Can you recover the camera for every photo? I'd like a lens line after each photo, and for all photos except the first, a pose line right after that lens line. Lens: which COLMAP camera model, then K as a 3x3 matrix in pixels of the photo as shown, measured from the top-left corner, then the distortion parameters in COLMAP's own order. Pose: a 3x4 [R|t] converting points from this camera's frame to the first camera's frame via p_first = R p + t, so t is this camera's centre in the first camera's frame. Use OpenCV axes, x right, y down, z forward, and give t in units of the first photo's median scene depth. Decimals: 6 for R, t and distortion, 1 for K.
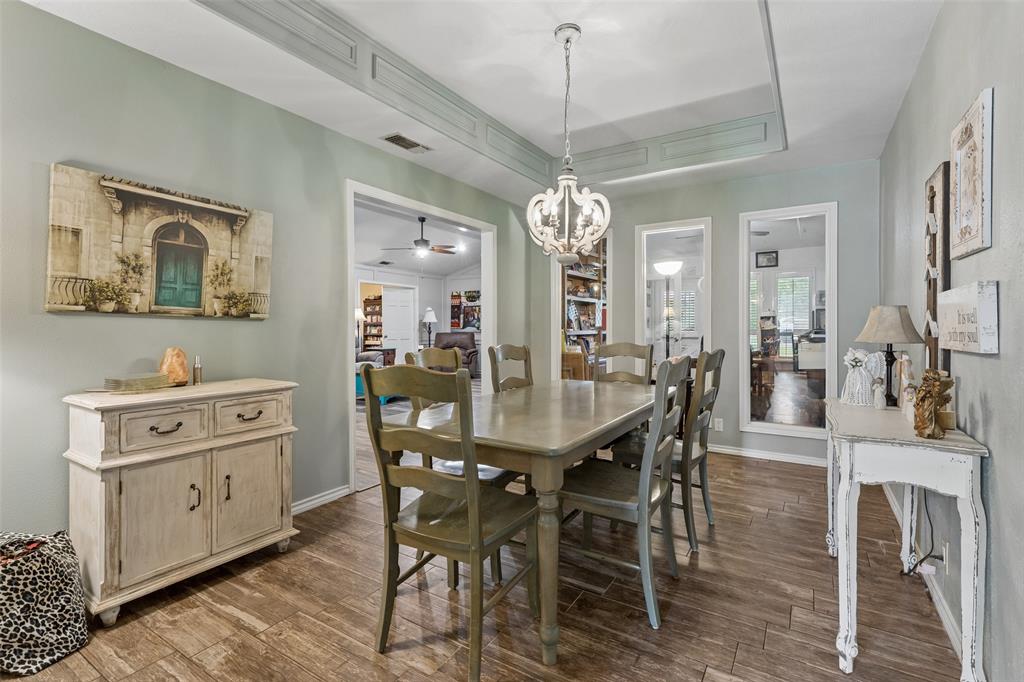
lens RADIAL K [[460.7, 0, 519.0], [0, 460.7, 332.0], [0, 0, 1]] dist [0.005628, 0.000074]
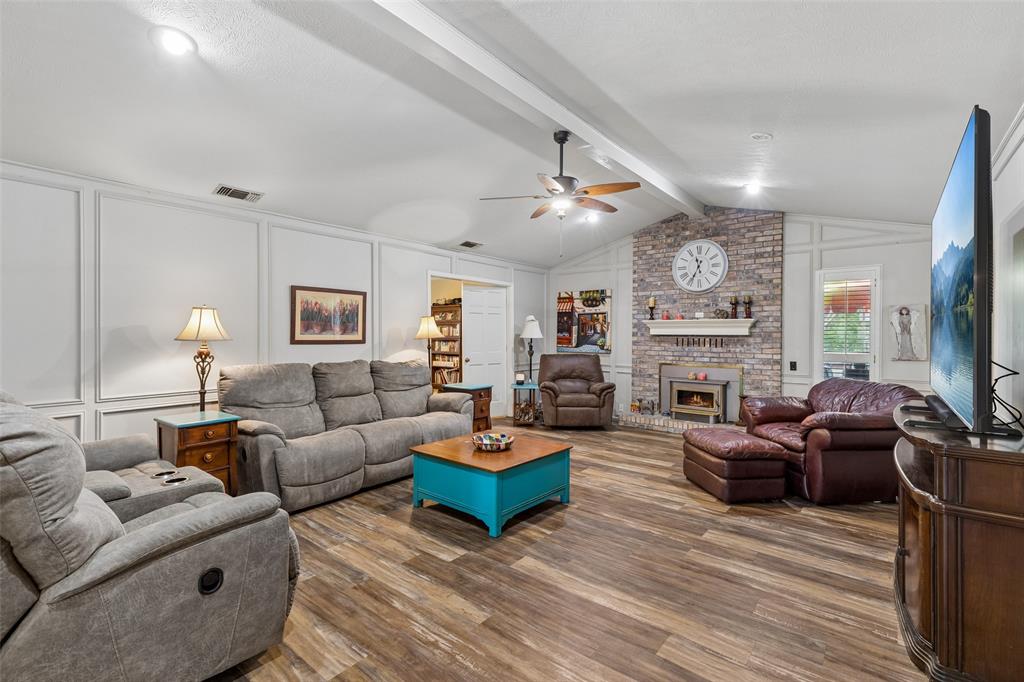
lens RADIAL K [[460.7, 0, 508.2], [0, 460.7, 338.1], [0, 0, 1]] dist [0.005628, 0.000074]
pose [[0.990571, 0.008140, -0.136761, -0.131146], [-0.008751, 0.999954, -0.003870, -0.017399], [0.136723, 0.005030, 0.990597, 0.333554]]
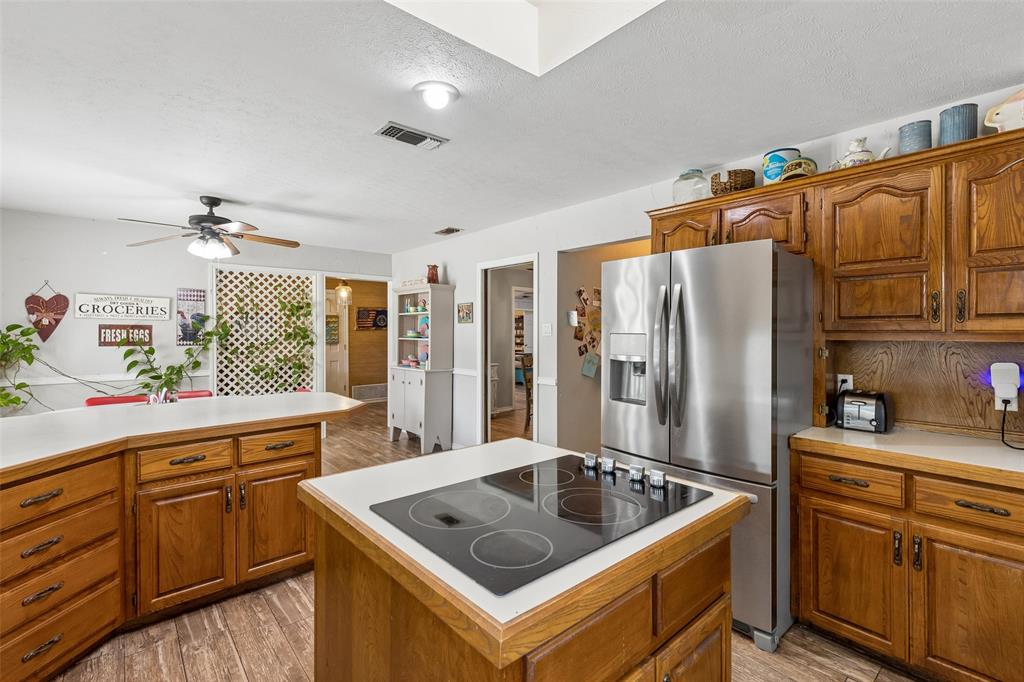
lens RADIAL K [[460.7, 0, 519.5], [0, 460.7, 334.2], [0, 0, 1]] dist [0.005628, 0.000074]
pose [[0.956624, -0.002791, -0.291313, 0.117430], [0.002211, 0.999995, -0.002320, -0.018268], [0.291318, 0.001575, 0.956625, -0.407428]]
